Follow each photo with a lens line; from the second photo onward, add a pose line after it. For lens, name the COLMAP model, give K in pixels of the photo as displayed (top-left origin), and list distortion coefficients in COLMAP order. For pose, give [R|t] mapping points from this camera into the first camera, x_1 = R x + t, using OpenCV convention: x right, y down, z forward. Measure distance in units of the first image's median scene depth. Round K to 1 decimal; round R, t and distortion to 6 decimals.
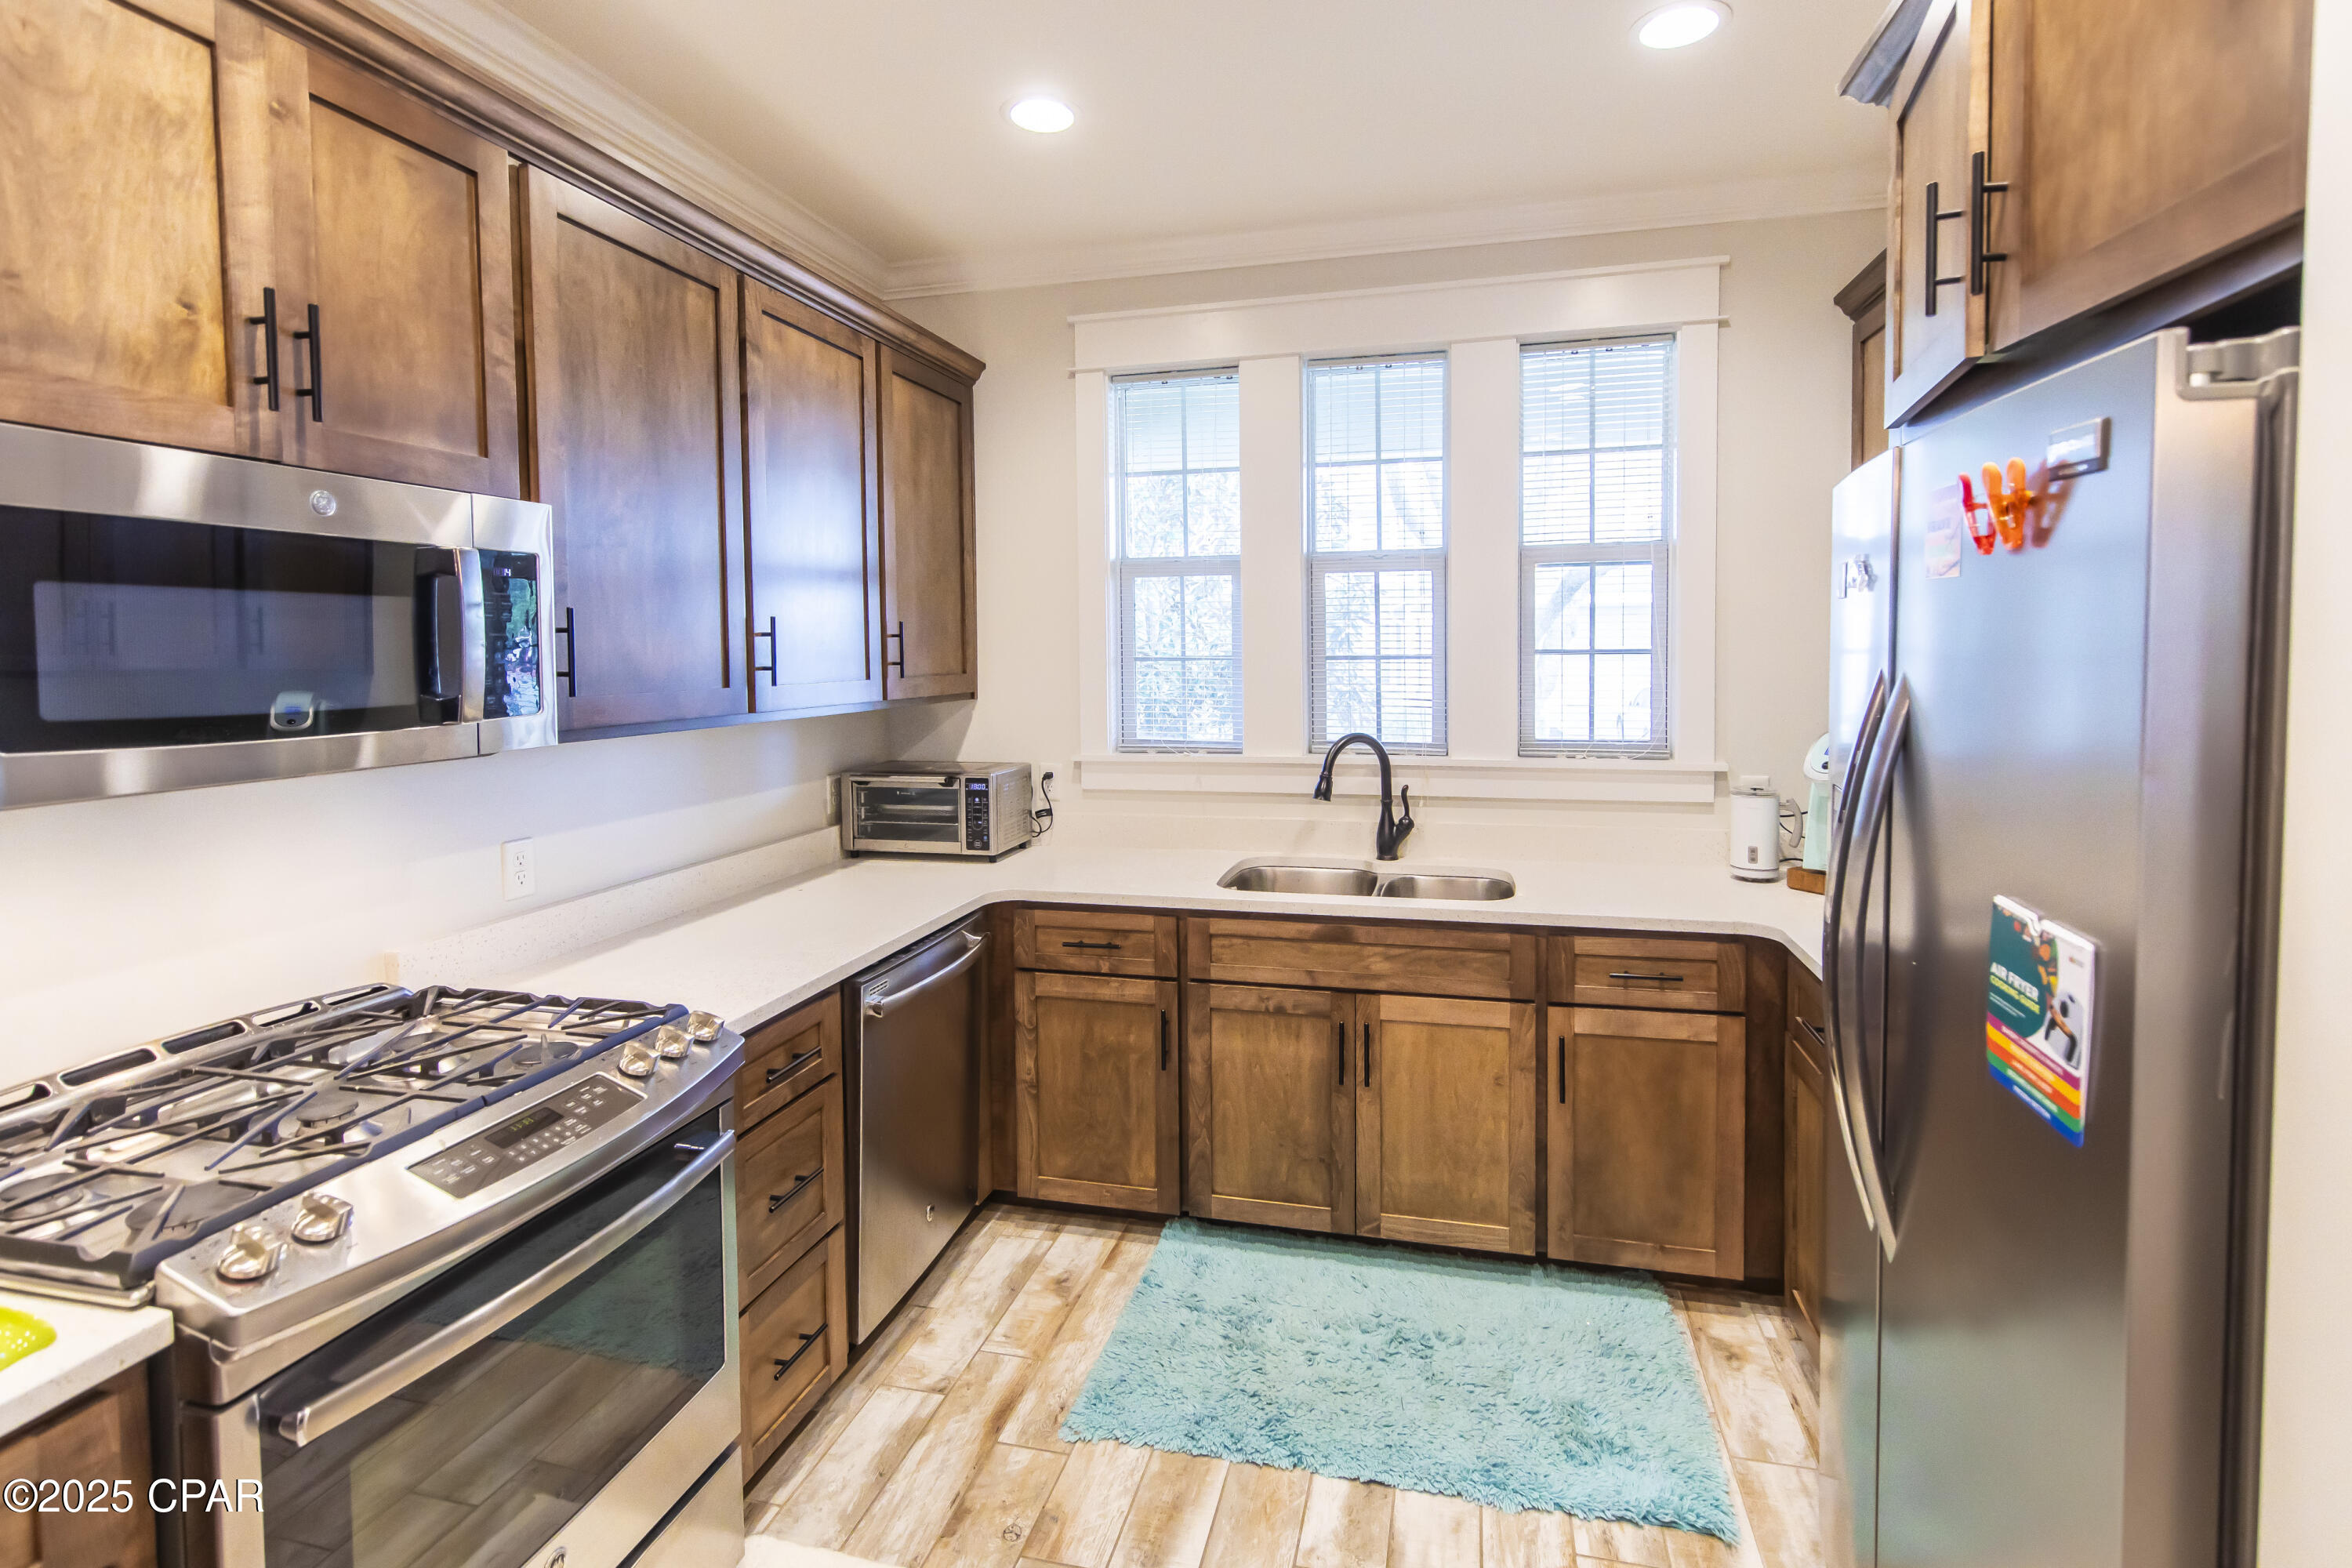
lens RADIAL K [[1076.4, 0, 1185.4], [0, 1076.4, 712.3], [0, 0, 1]] dist [0.000306, 0.000121]
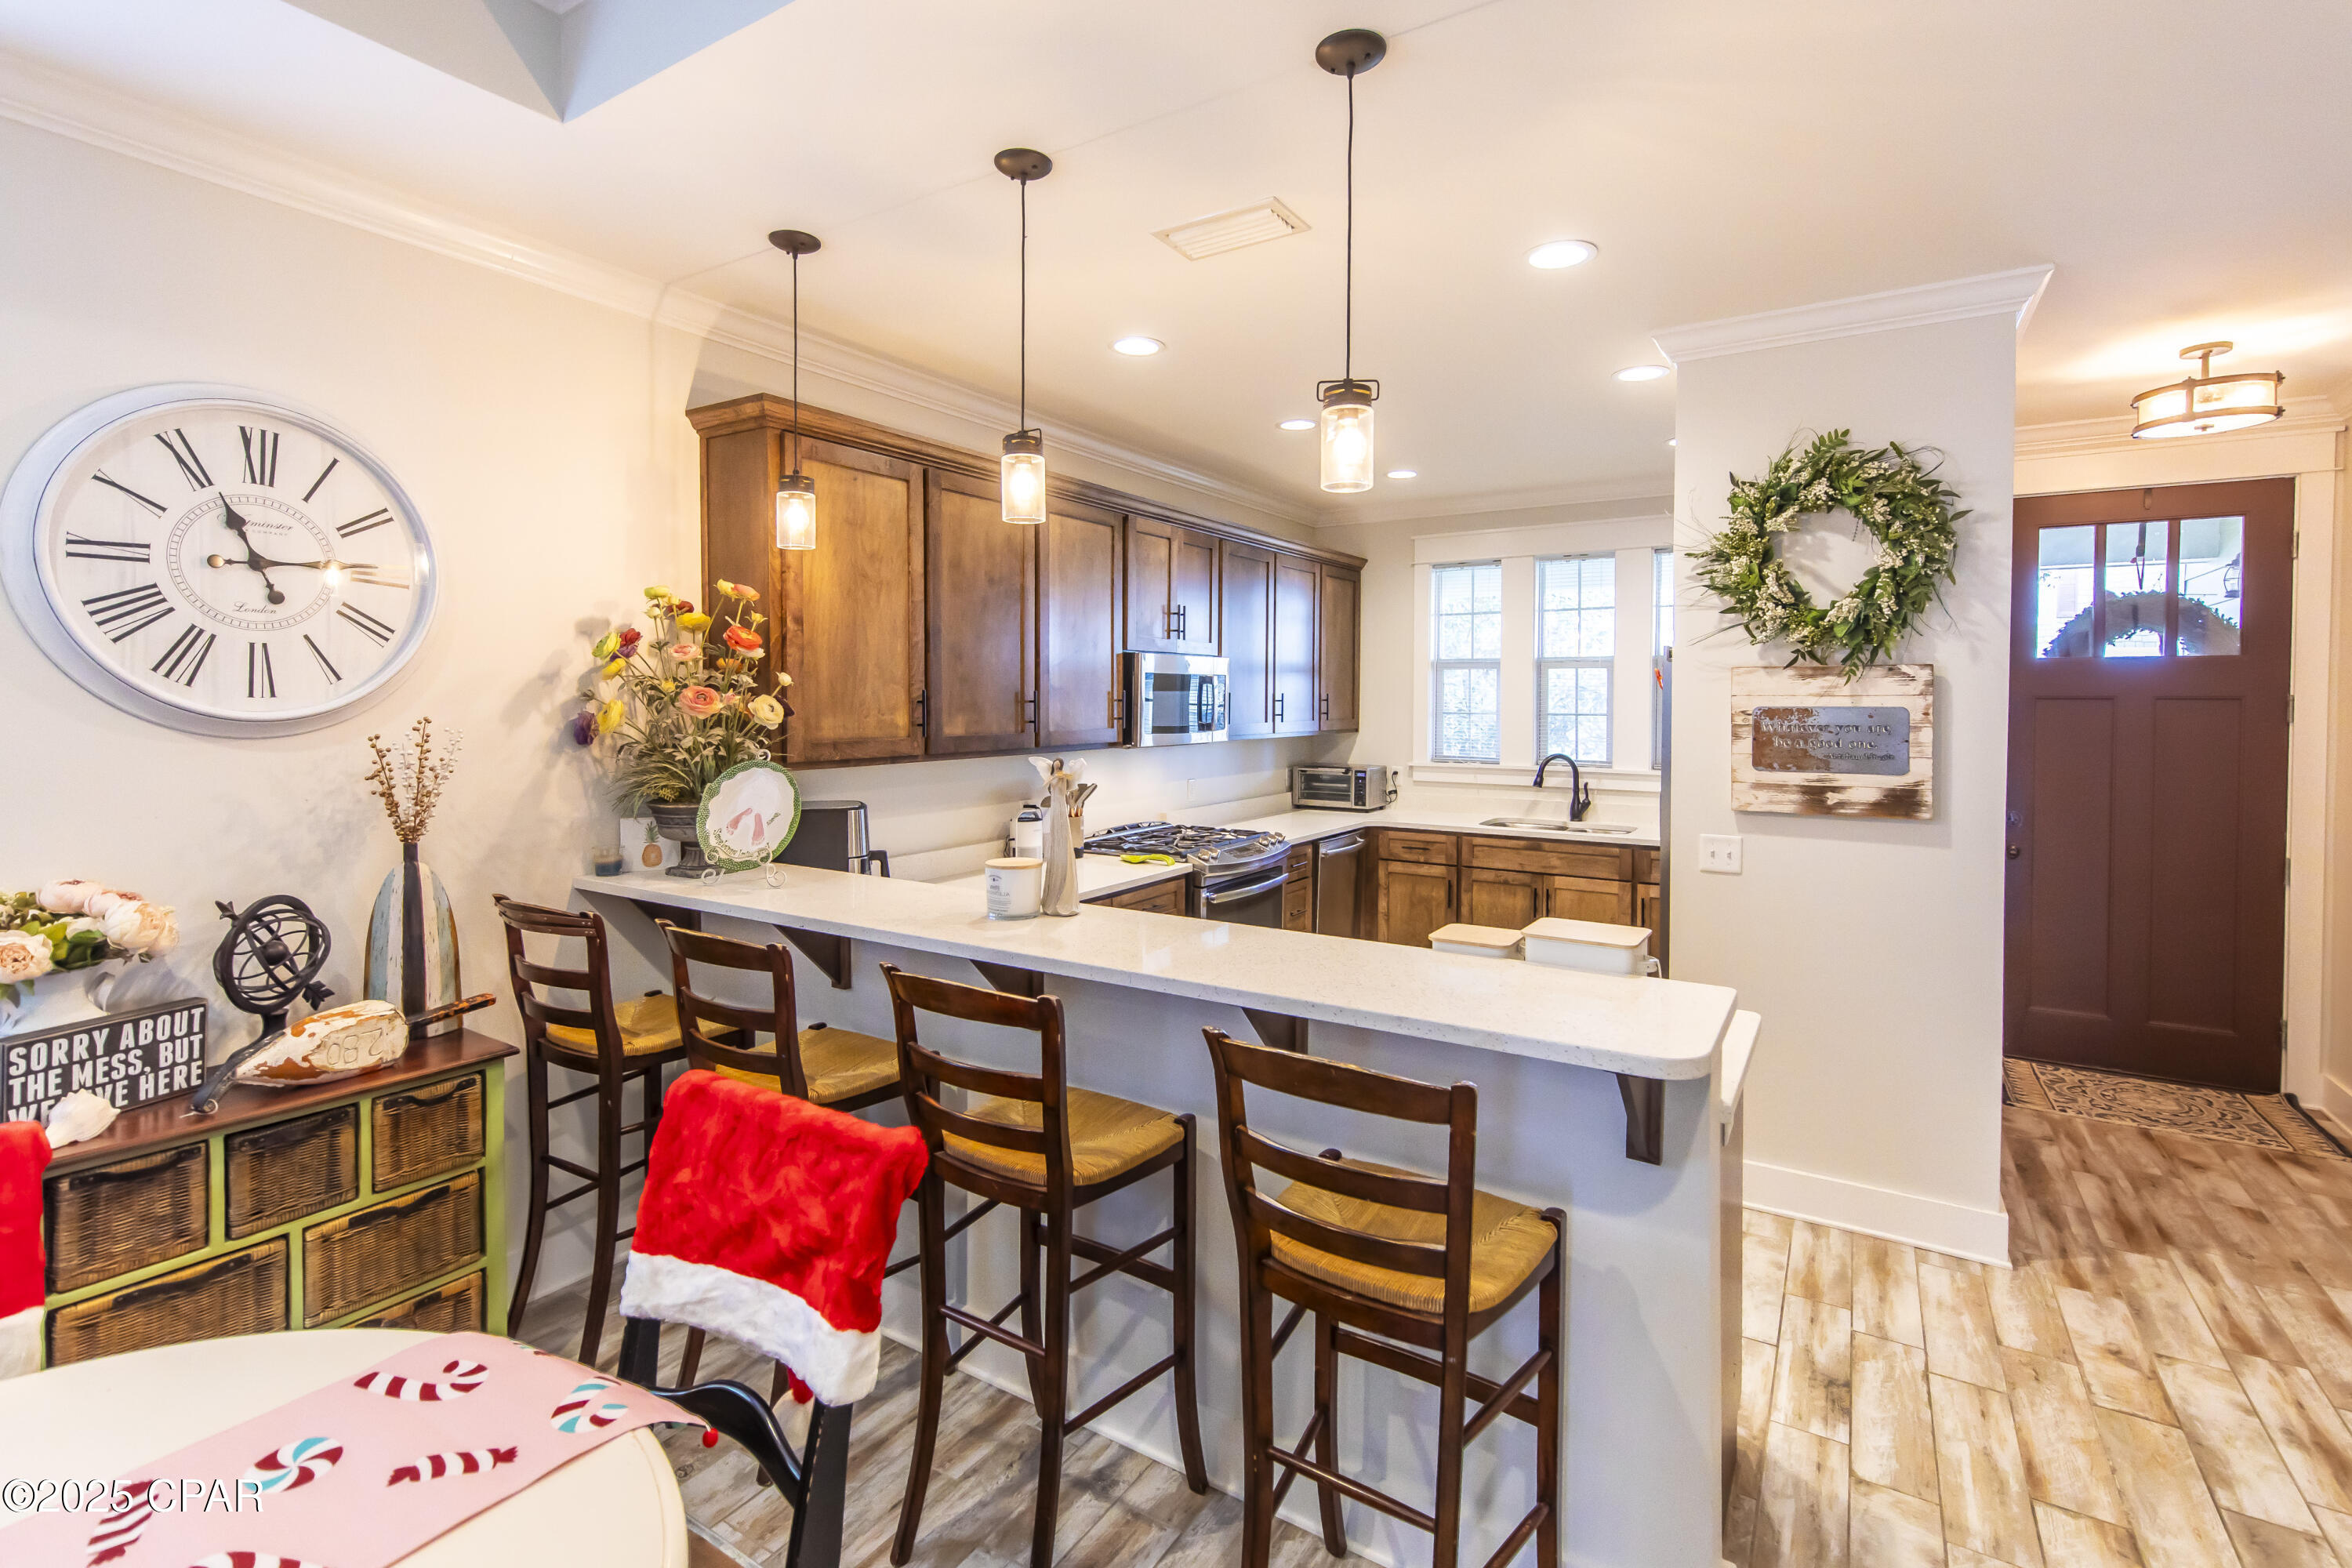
lens RADIAL K [[1076.4, 0, 1185.4], [0, 1076.4, 712.3], [0, 0, 1]] dist [0.000306, 0.000121]
pose [[0.952183, 0.018923, -0.304941, 0.106864], [-0.032301, 0.998722, -0.038882, 0.040698], [0.303815, 0.046873, 0.951577, -1.019192]]
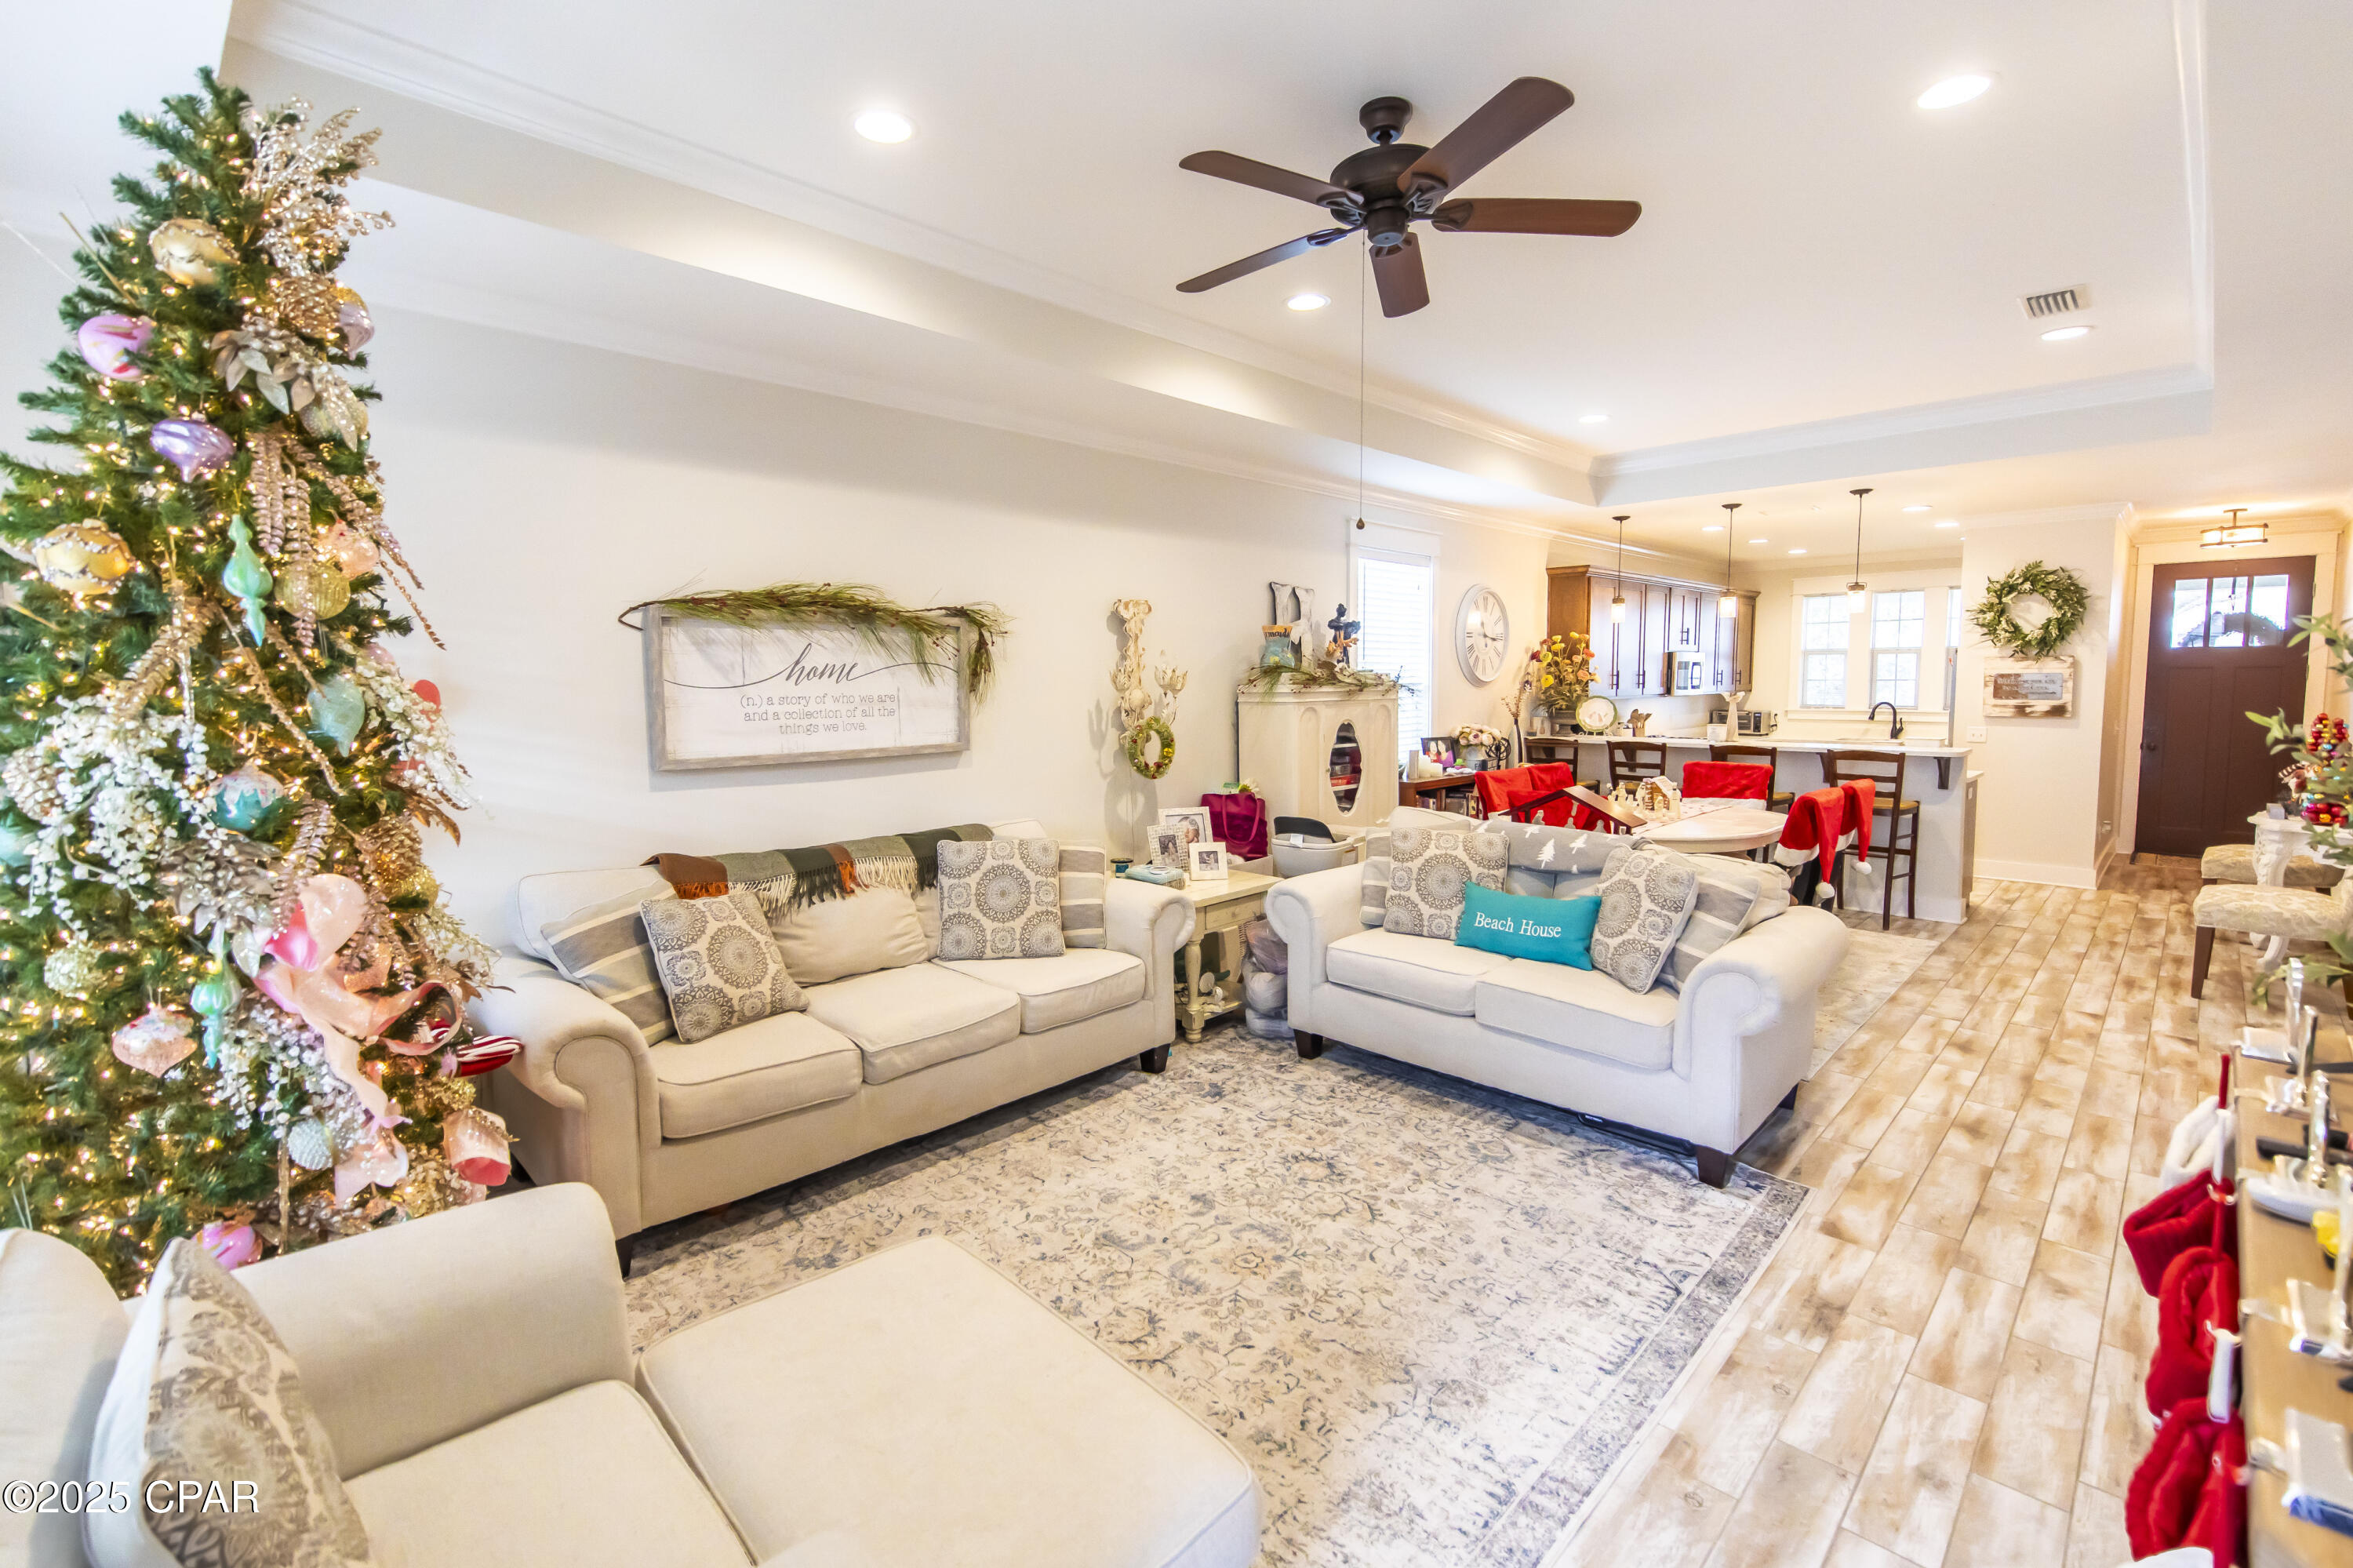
lens RADIAL K [[1050.4, 0, 1172.3], [0, 1050.4, 760.3], [0, 0, 1]] dist [0.000645, -0.000080]
pose [[0.864034, 0.043860, -0.501519, -0.115773], [-0.031210, 0.998948, 0.033594, 0.161716], [0.502465, -0.013374, 0.864494, -3.024126]]
